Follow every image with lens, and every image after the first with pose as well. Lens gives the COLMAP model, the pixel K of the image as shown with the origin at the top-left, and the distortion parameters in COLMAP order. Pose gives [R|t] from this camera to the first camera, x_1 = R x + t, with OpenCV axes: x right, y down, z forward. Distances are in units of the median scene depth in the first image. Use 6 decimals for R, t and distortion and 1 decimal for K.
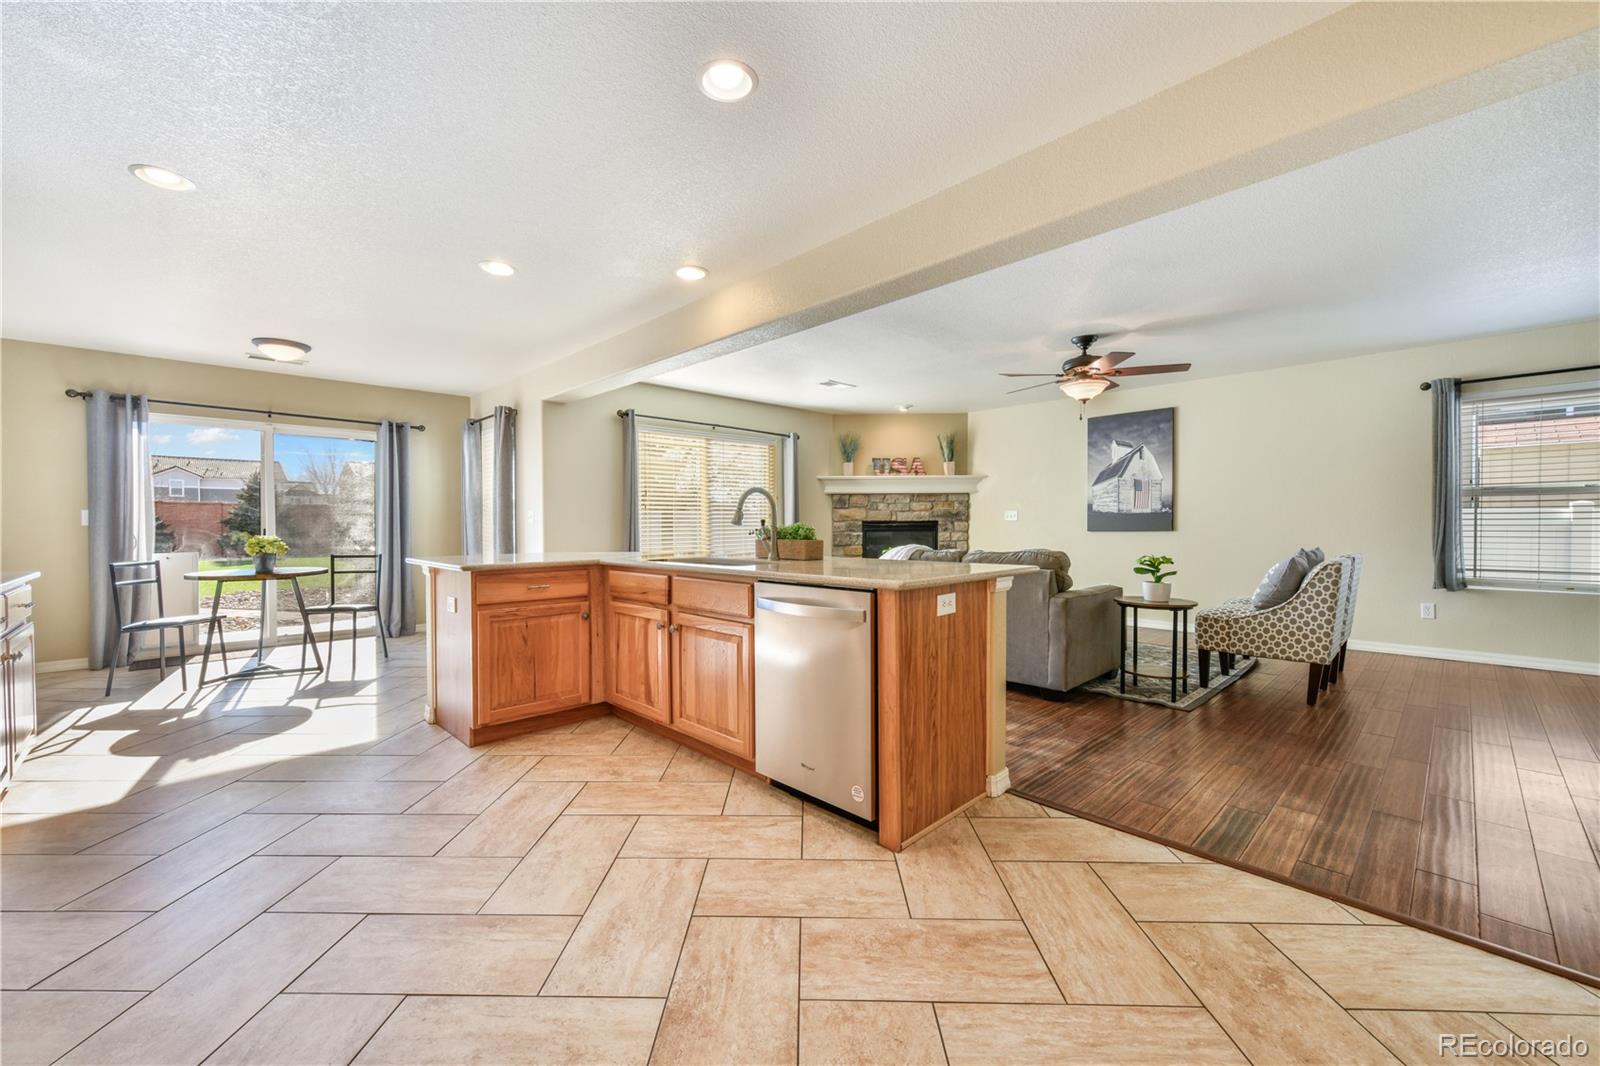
lens RADIAL K [[643.4, 0, 784.5], [0, 643.4, 520.9], [0, 0, 1]] dist [0.011193, -0.002405]
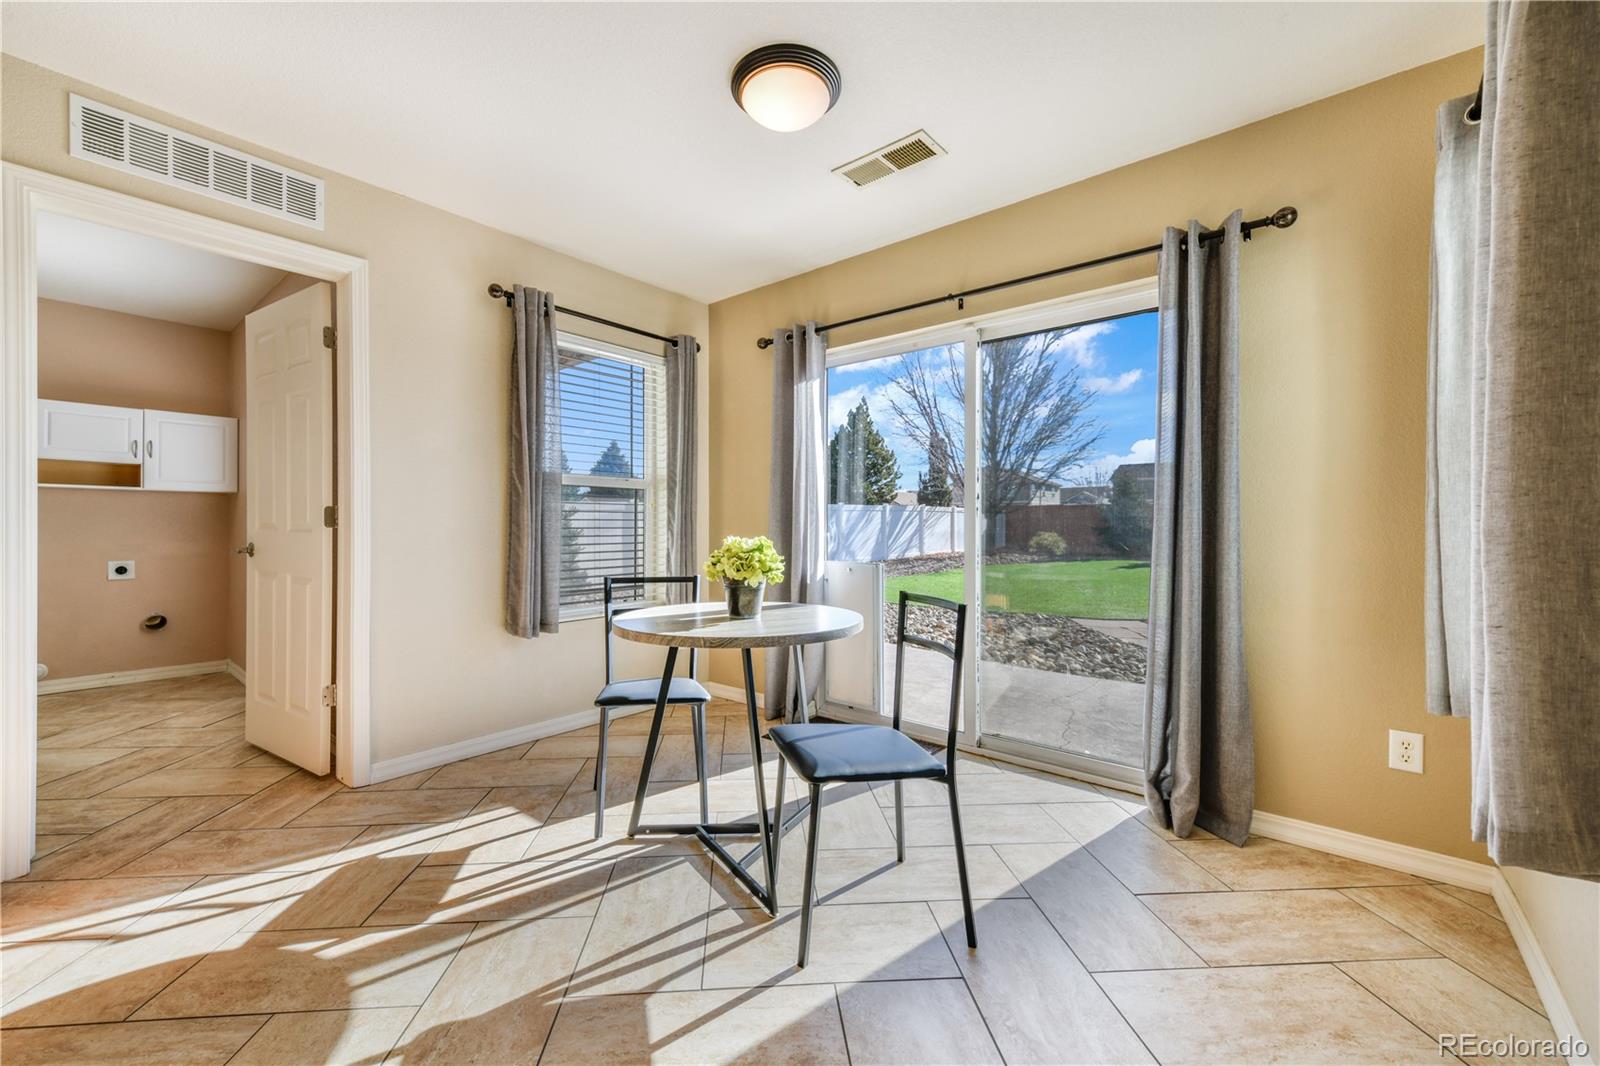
lens RADIAL K [[643.4, 0, 798.7], [0, 643.4, 529.1], [0, 0, 1]] dist [0.011193, -0.002405]
pose [[0.117036, 0.002846, -0.993124, -0.256368], [-0.003939, 0.999989, 0.002401, 0.012069], [0.993120, 0.003631, 0.117046, 0.695660]]
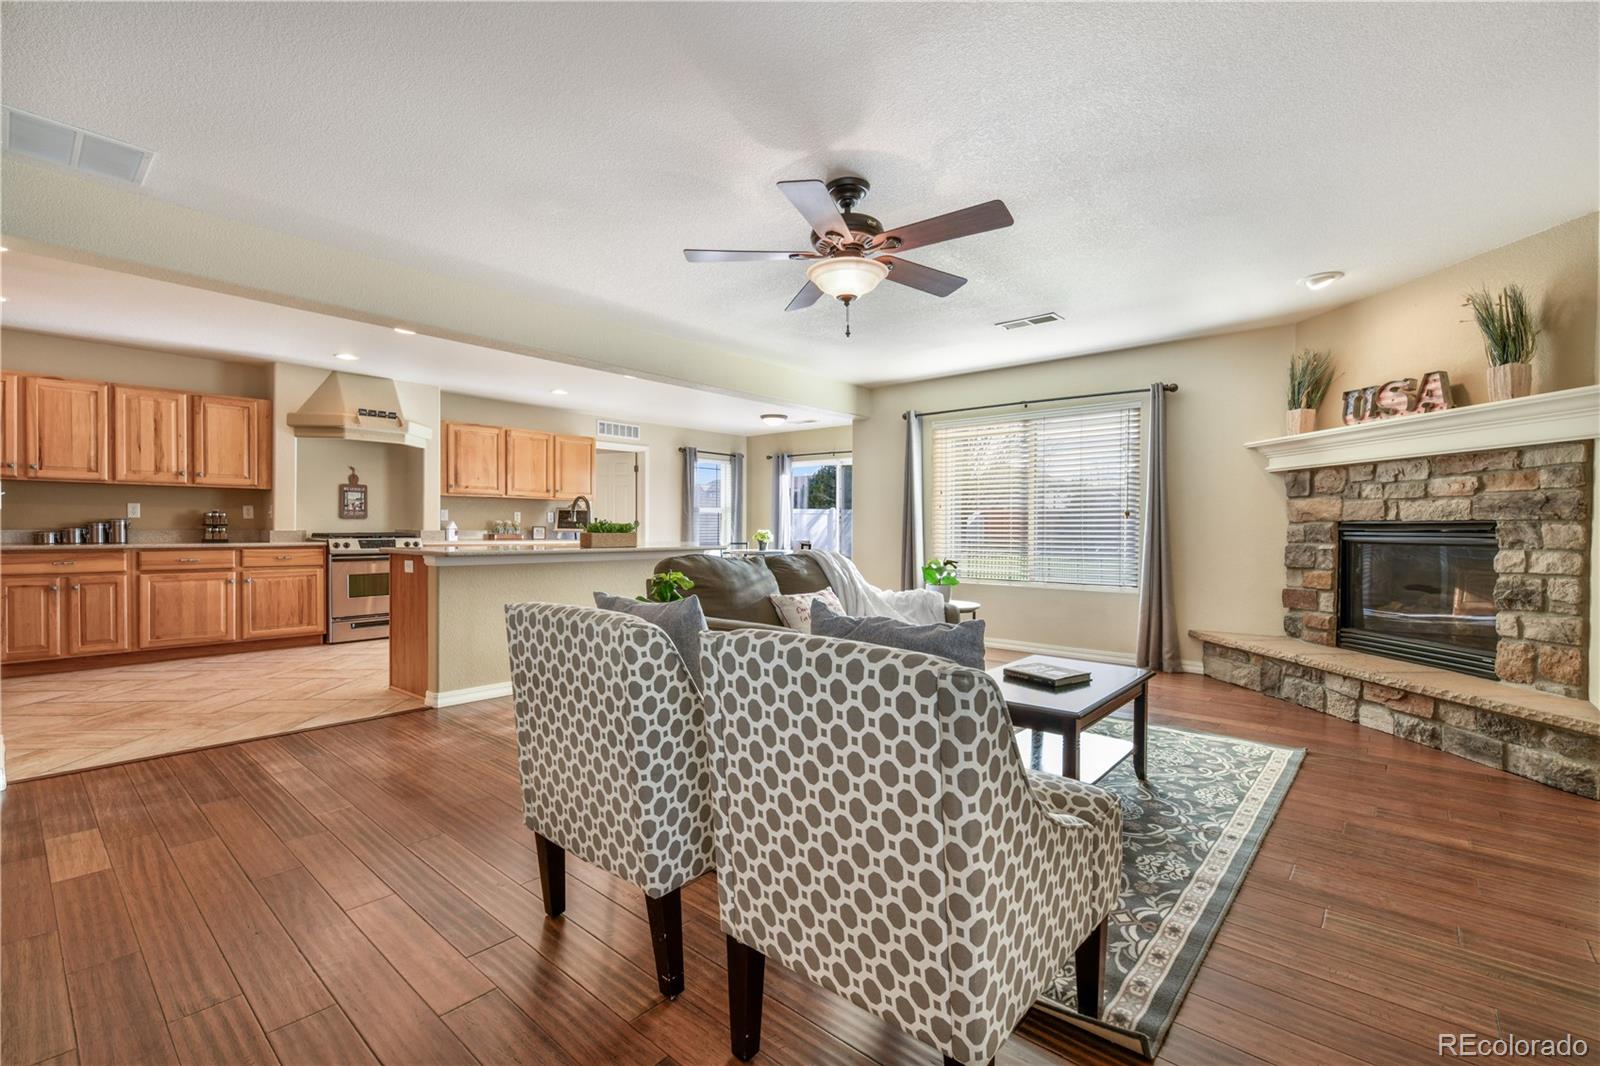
lens RADIAL K [[707.1, 0, 800.7], [0, 707.1, 541.2], [0, 0, 1]] dist [-0.000478, -0.000398]
pose [[0.095307, 0.024844, -0.995138, 0.776001], [-0.003745, 0.999690, 0.024599, 0.004858], [0.995441, 0.001383, 0.095370, 0.651741]]
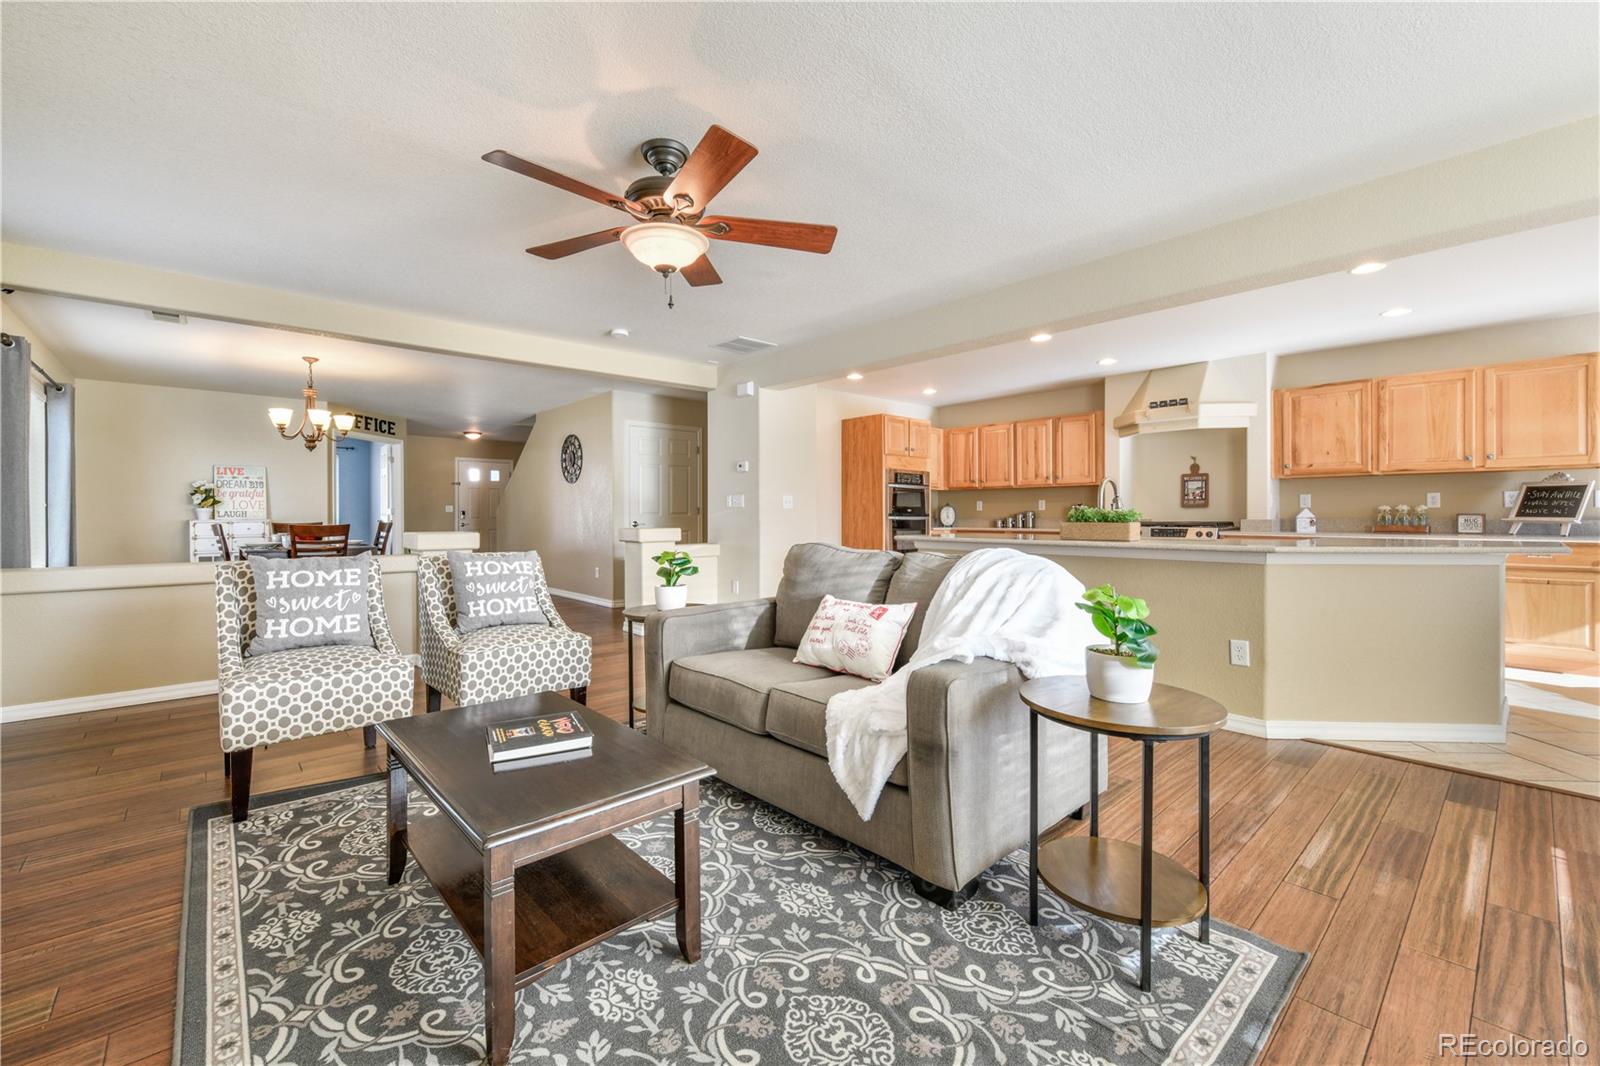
lens RADIAL K [[661.9, 0, 766.5], [0, 661.9, 517.1], [0, 0, 1]] dist [-0.004583, 0.001197]
pose [[-0.998671, 0.007712, 0.050963, 0.261168], [0.007727, 0.999970, 0.000110, 0.008521], [-0.050961, 0.000504, -0.998701, 1.101745]]
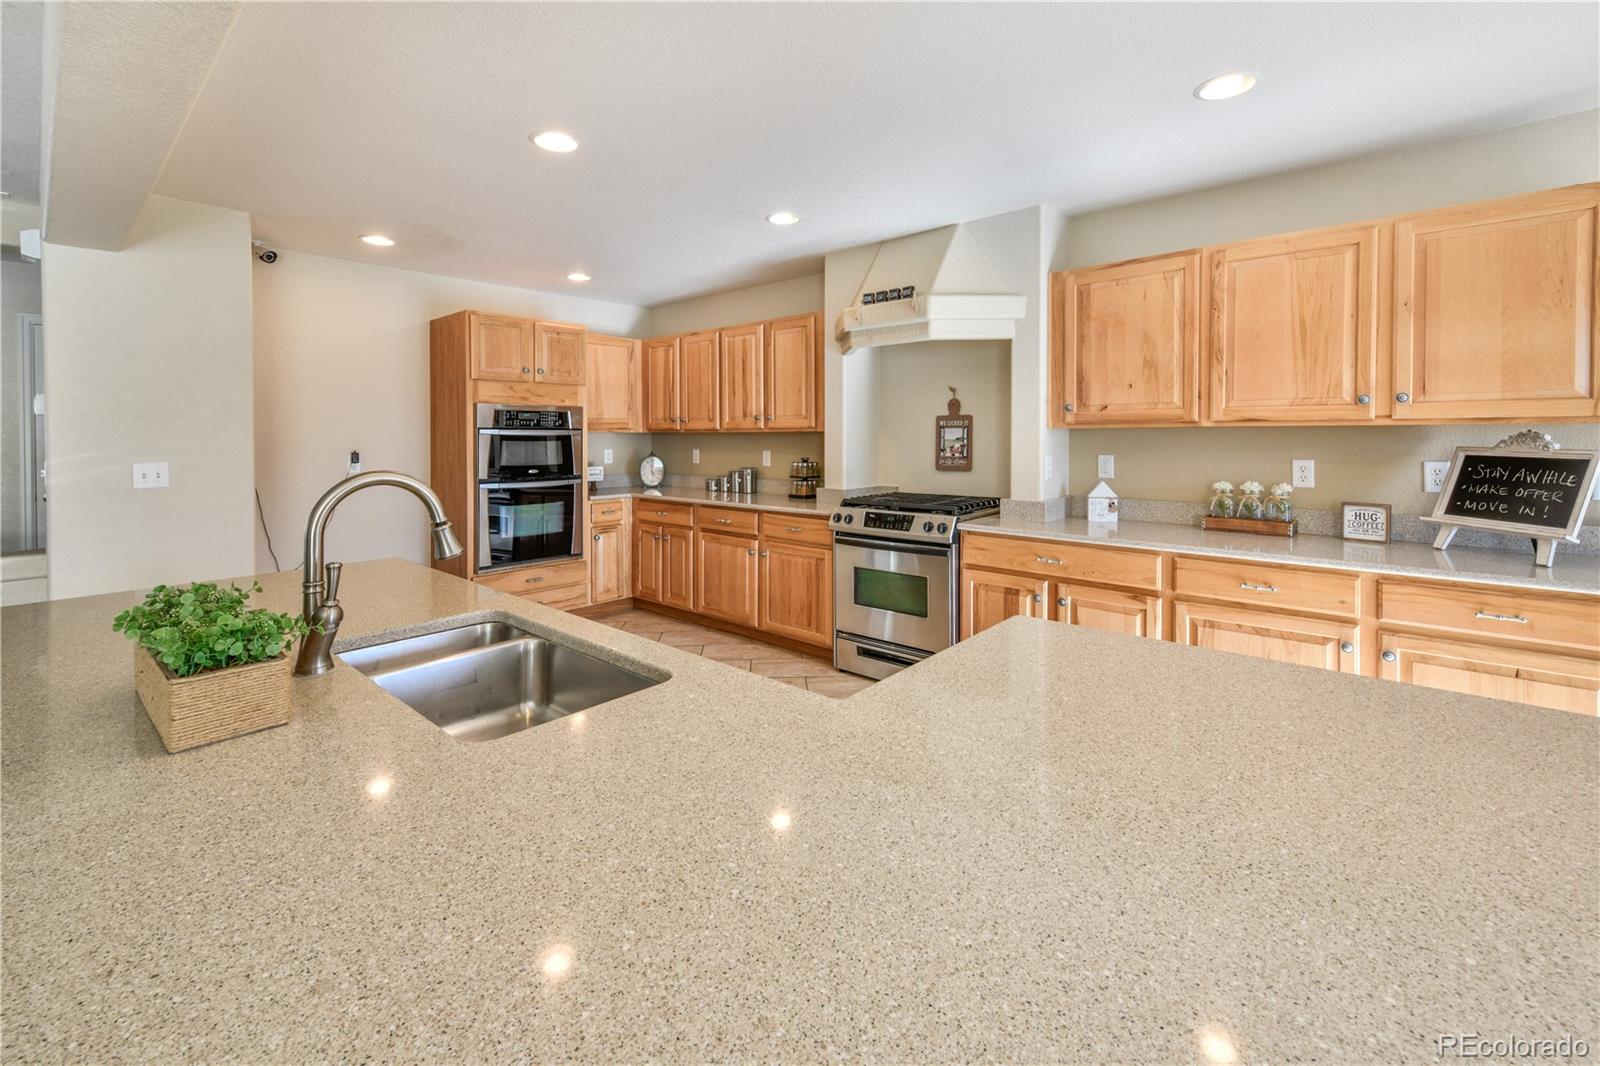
lens RADIAL K [[680.1, 0, 782.2], [0, 680.1, 451.2], [0, 0, 1]] dist [0.008802, -0.000725]
pose [[-0.997324, 0.012896, -0.071966, -0.121973], [0.011319, 0.999688, 0.022283, -0.033704], [0.072231, 0.021409, -0.997158, 0.696021]]
